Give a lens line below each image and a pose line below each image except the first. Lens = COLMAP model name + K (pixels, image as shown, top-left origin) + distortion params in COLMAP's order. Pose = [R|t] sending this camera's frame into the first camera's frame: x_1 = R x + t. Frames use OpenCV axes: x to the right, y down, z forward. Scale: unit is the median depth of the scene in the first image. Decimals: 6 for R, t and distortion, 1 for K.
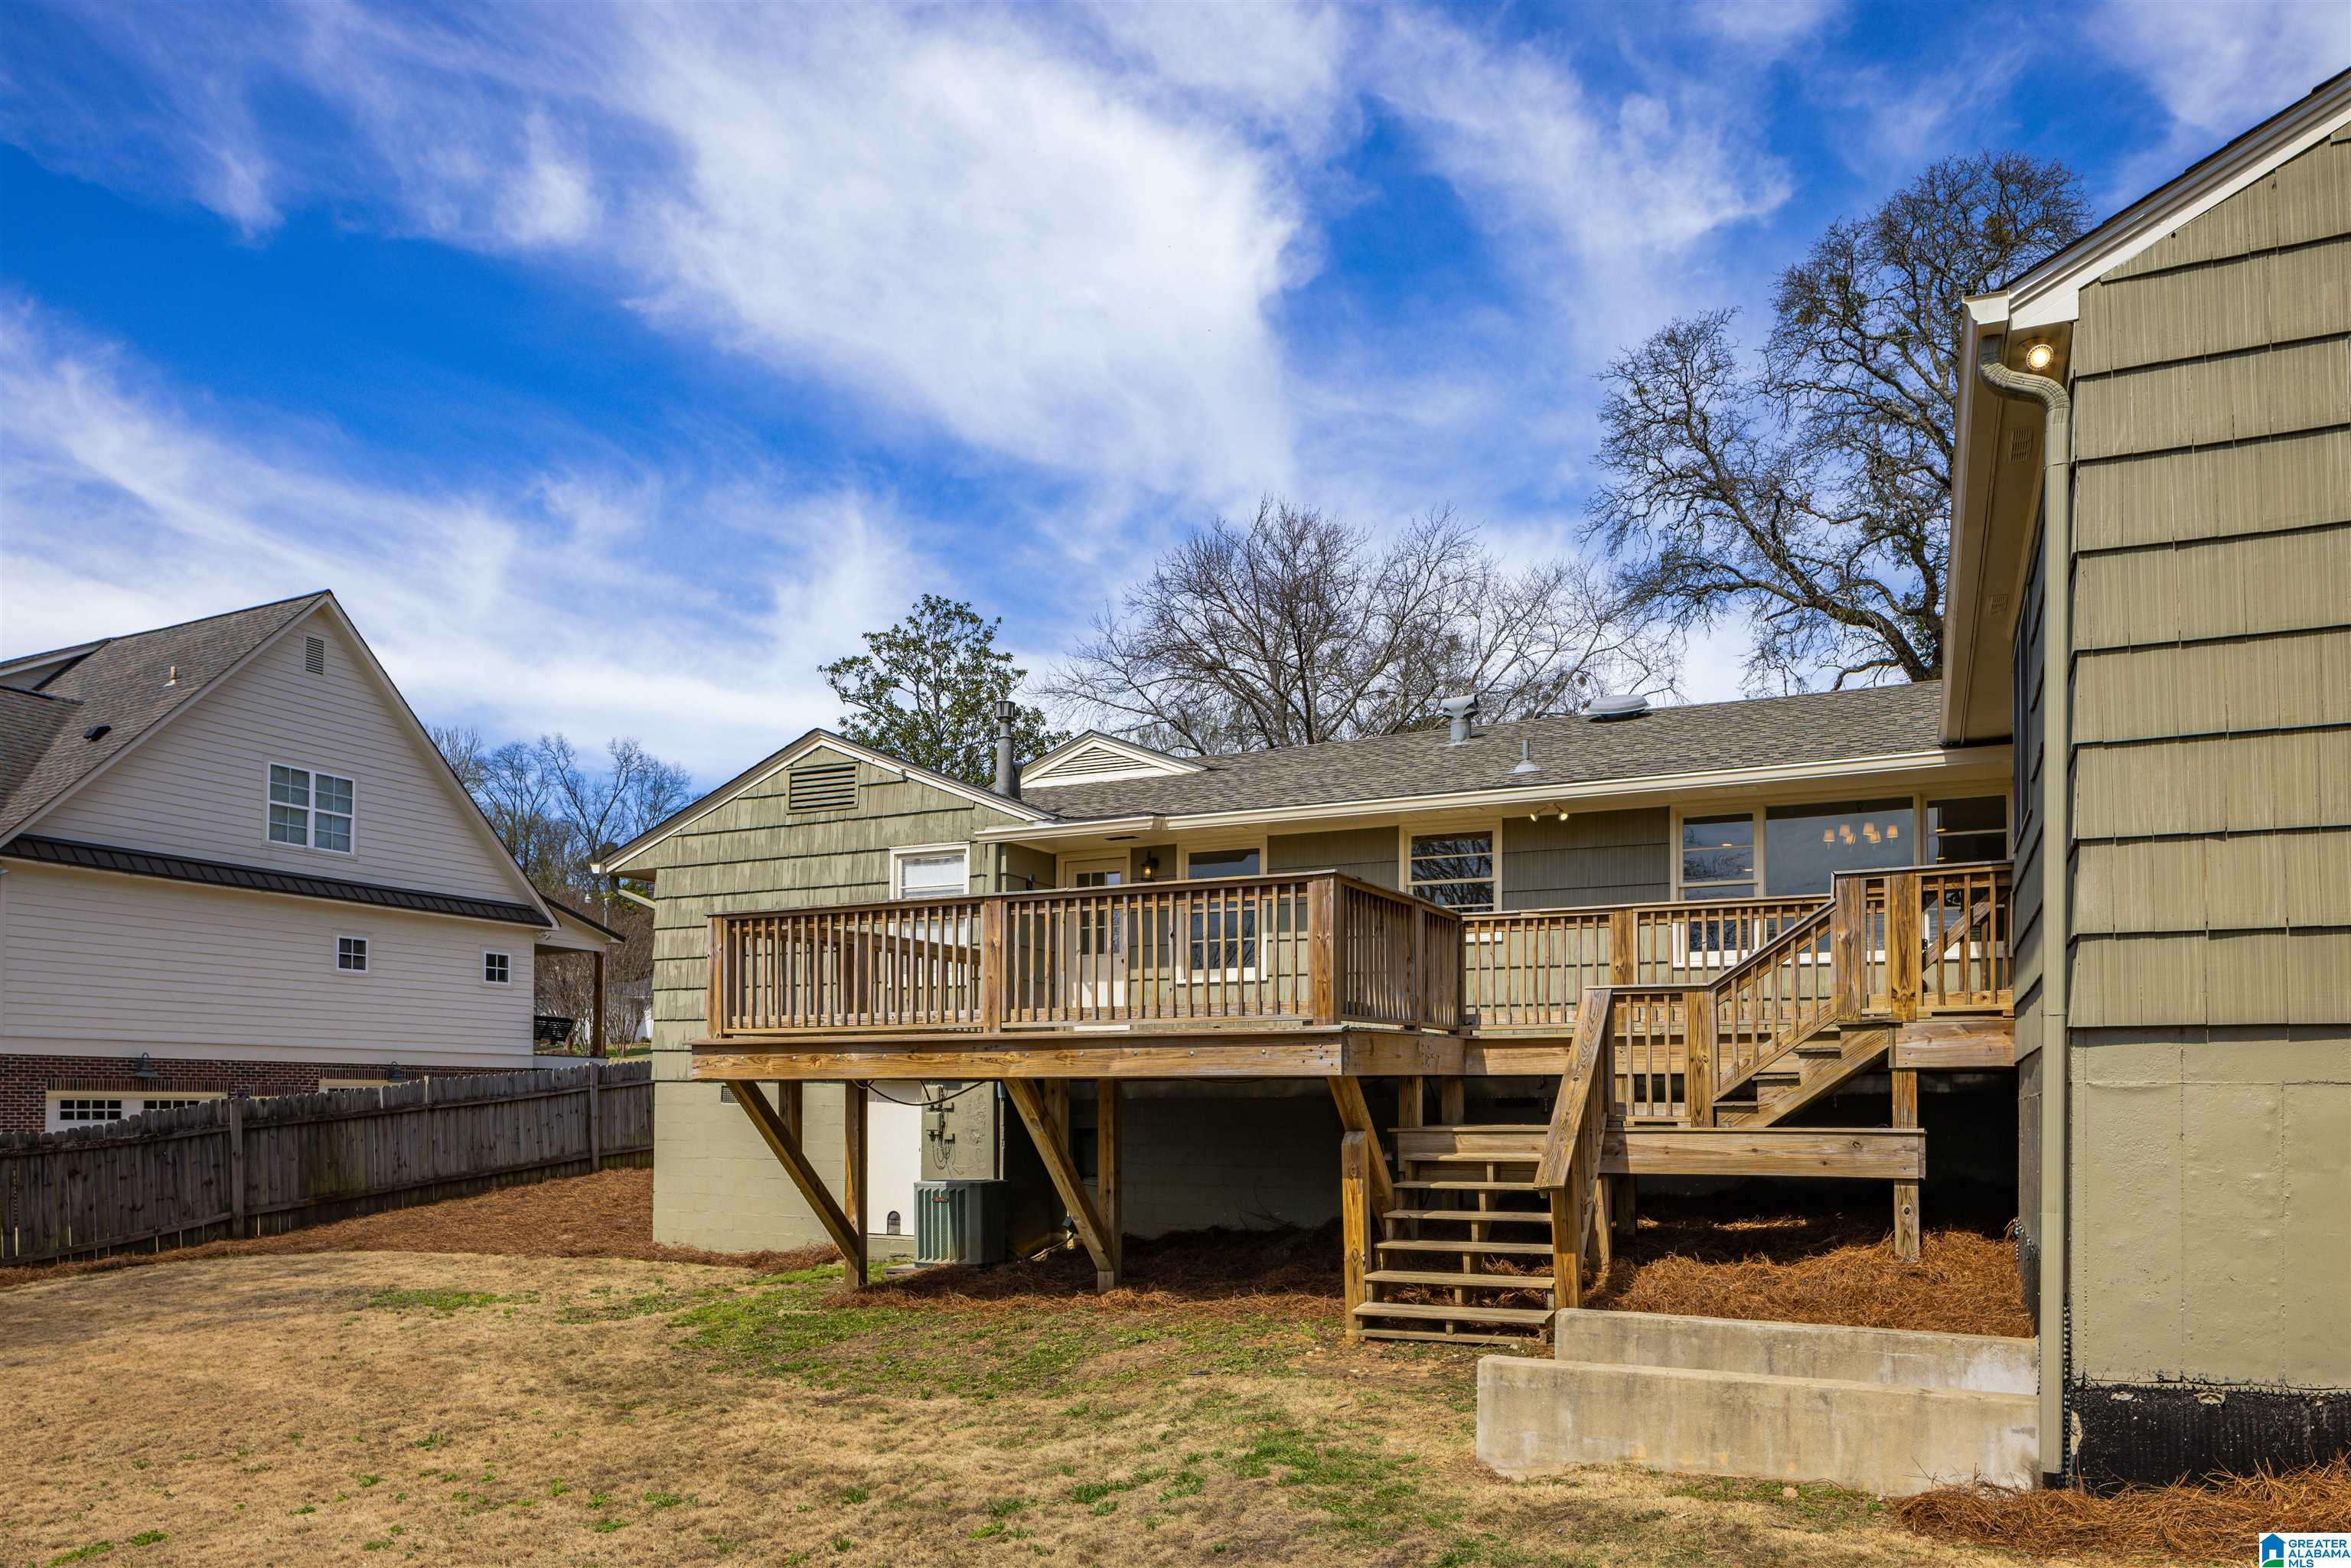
lens RADIAL K [[1765.8, 0, 1175.5], [0, 1765.8, 784.0], [0, 0, 1]] dist [0.034849, -0.103137]
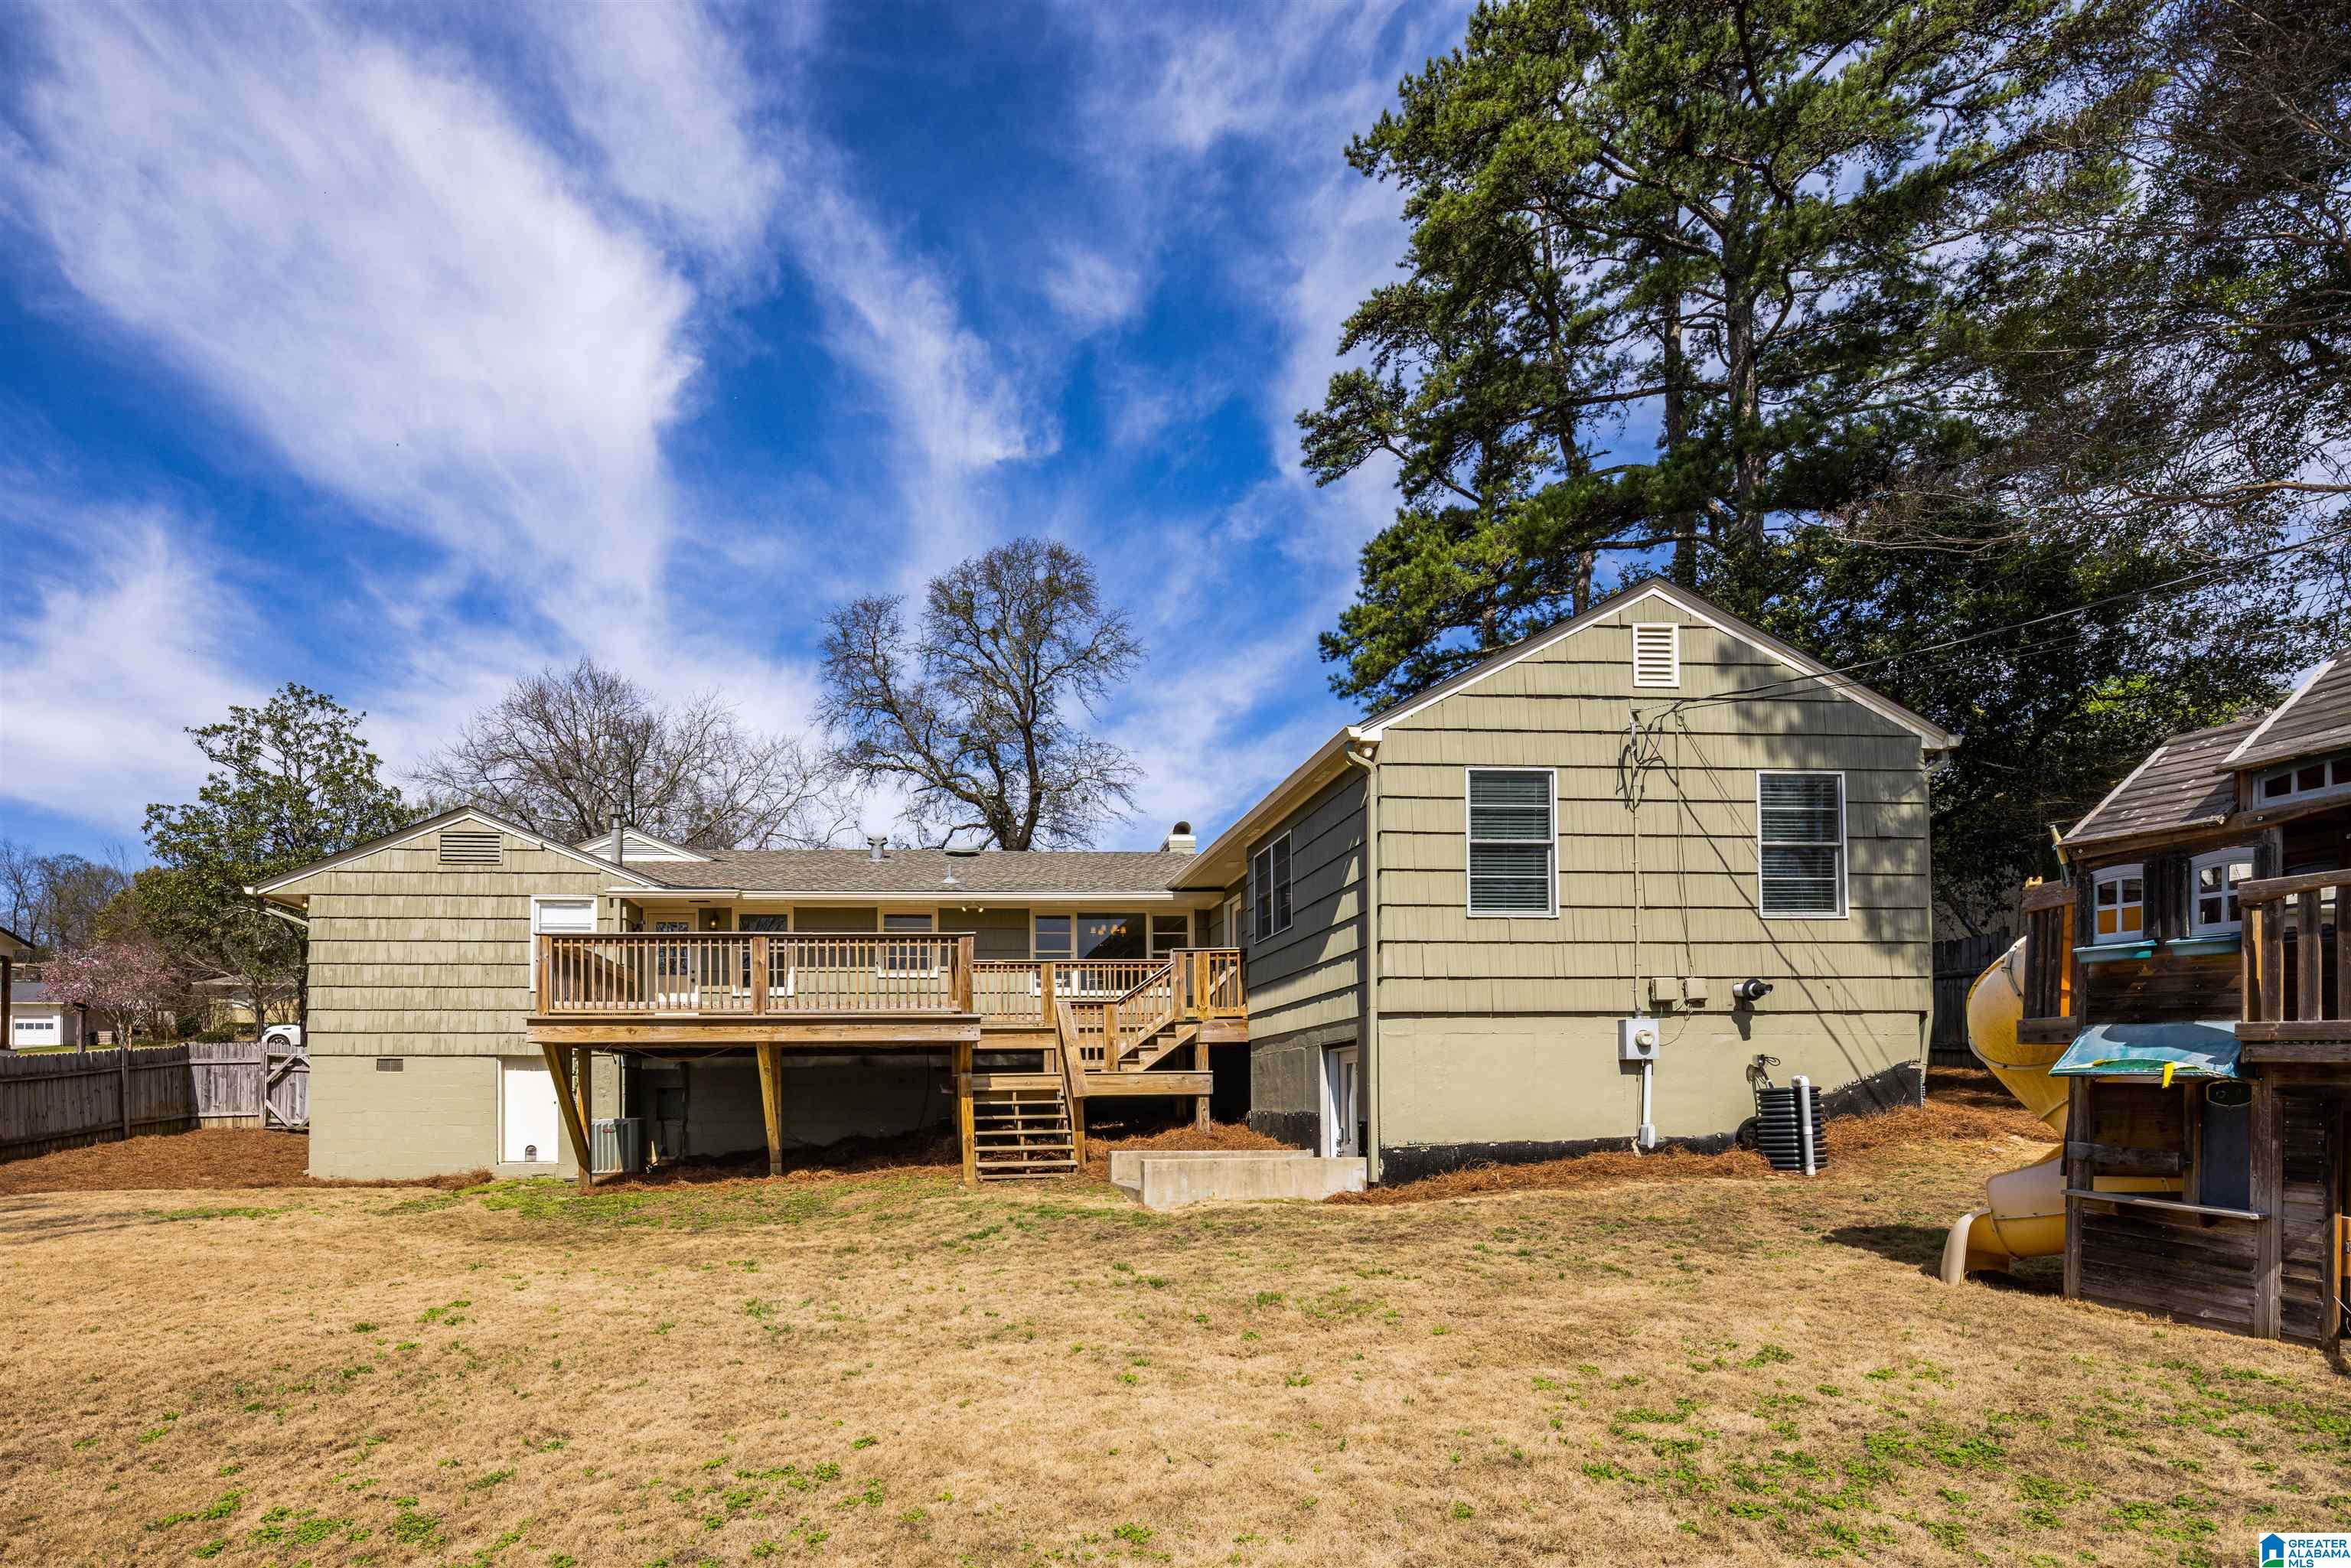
lens RADIAL K [[1216.0, 0, 1170.5], [0, 1216.0, 797.8], [0, 0, 1]] dist [-0.005497, -0.001172]
pose [[0.813490, 0.129389, 0.567002, -0.319543], [-0.087355, 0.991061, -0.100828, 0.012151], [-0.574980, 0.032492, 0.817522, -0.122215]]
